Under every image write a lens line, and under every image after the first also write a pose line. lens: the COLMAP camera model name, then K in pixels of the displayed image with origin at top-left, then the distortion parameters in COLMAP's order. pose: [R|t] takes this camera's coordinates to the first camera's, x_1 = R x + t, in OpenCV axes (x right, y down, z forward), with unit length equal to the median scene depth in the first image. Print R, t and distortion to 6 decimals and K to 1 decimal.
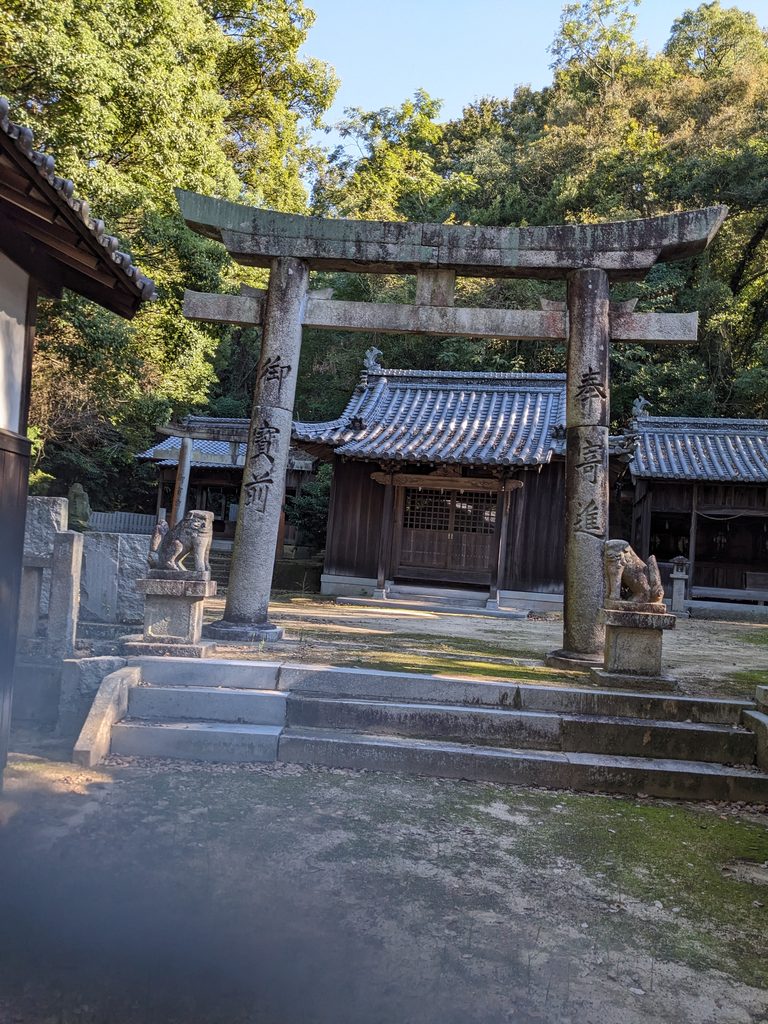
lens RADIAL K [[888.5, 0, 385.5], [0, 888.5, 567.7], [0, 0, 1]] dist [-0.043533, -0.005579]
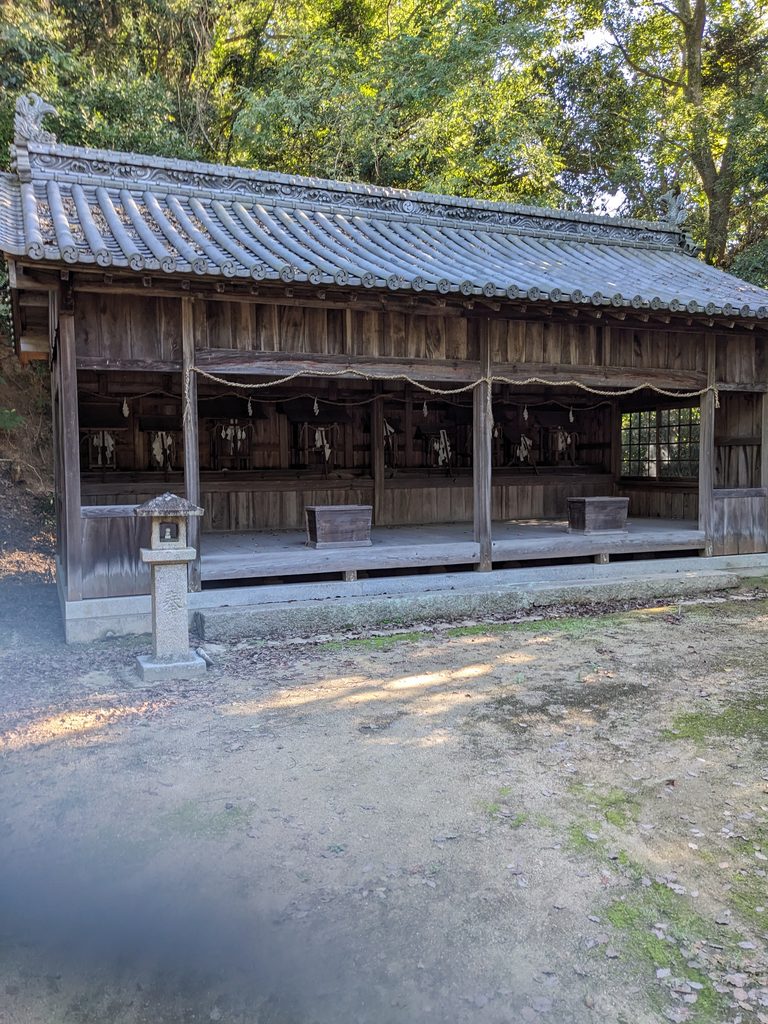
lens RADIAL K [[888.5, 0, 385.5], [0, 888.5, 567.7], [0, 0, 1]] dist [-0.043533, -0.005579]
pose [[0.835246, -0.127328, 0.534932, 0.189784], [0.060558, 0.988204, 0.140663, -0.024537], [-0.546532, -0.085094, 0.833104, 0.582026]]
